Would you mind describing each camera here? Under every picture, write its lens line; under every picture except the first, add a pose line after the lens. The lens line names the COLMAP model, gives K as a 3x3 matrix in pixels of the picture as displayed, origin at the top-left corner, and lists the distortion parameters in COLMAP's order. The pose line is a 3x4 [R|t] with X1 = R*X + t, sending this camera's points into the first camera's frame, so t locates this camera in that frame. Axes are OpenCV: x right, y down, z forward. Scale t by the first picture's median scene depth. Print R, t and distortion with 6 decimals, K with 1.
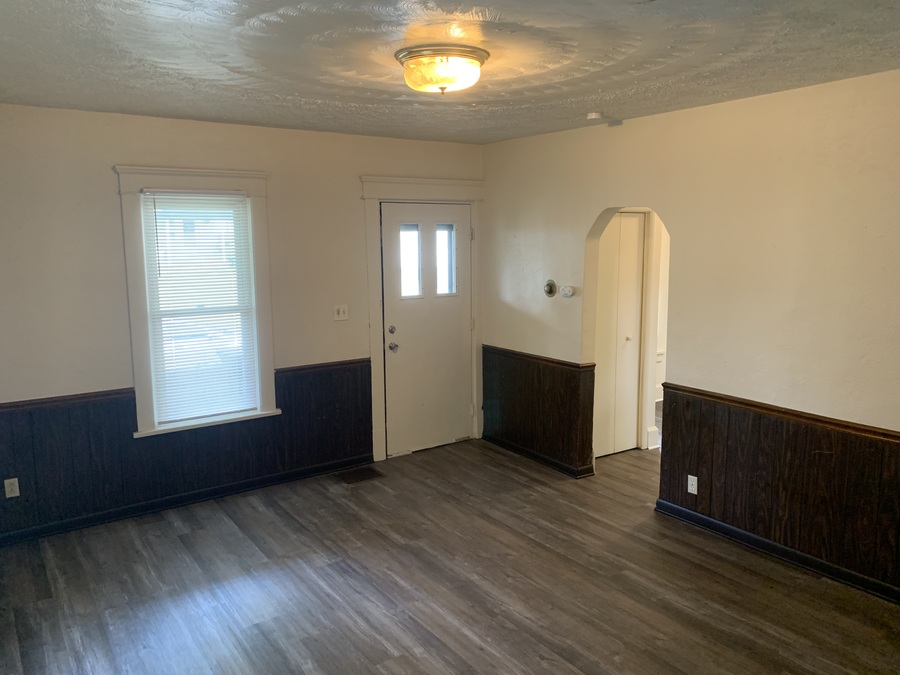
lens RADIAL K [[692.6, 0, 447.2], [0, 692.6, 337.6], [0, 0, 1]] dist [0.010572, -0.008363]
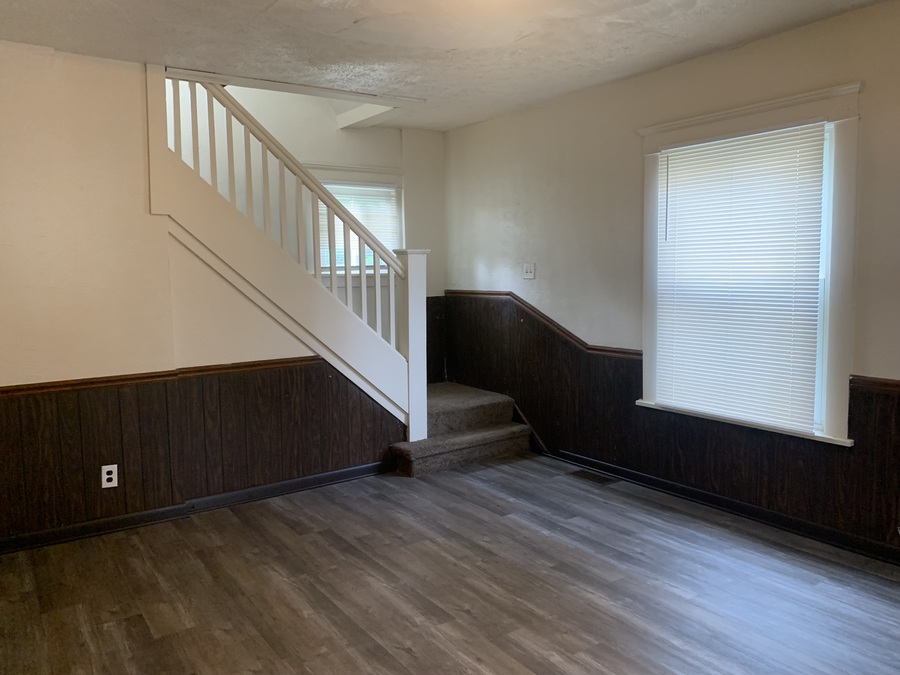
lens RADIAL K [[692.6, 0, 442.4], [0, 692.6, 330.6], [0, 0, 1]] dist [0.010572, -0.008363]
pose [[-0.999295, 0.023388, 0.029384, 0.047773], [0.029823, 0.969718, 0.242400, -0.102842], [-0.022825, 0.243106, -0.969731, 1.361301]]
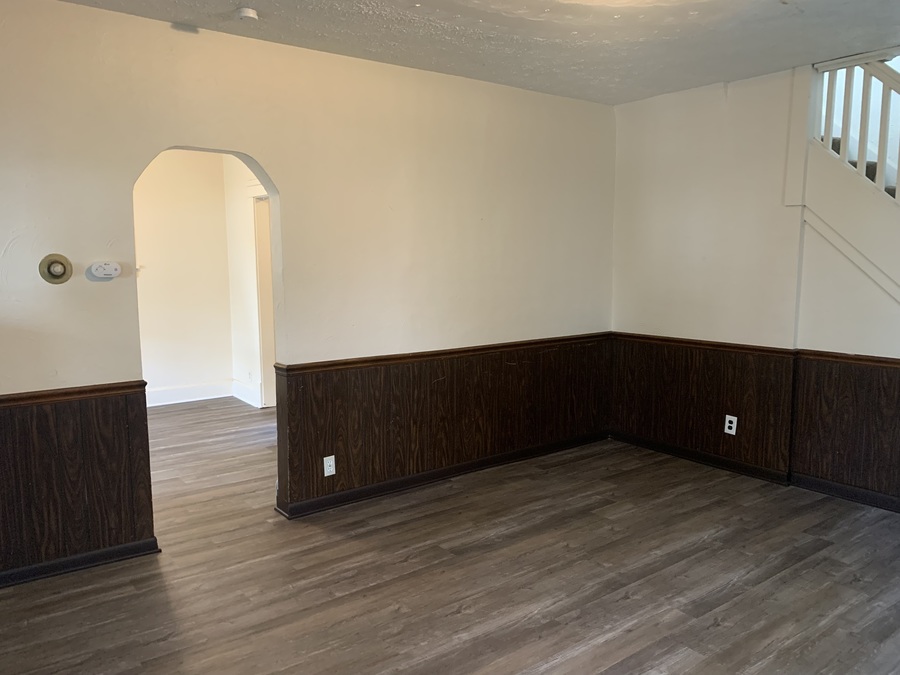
lens RADIAL K [[692.6, 0, 441.7], [0, 692.6, 341.9], [0, 0, 1]] dist [0.010572, -0.008363]
pose [[-0.037184, -0.118596, 0.992246, -0.615583], [0.156507, 0.979989, 0.122996, -0.044019], [-0.986977, 0.159867, -0.017879, 0.953284]]
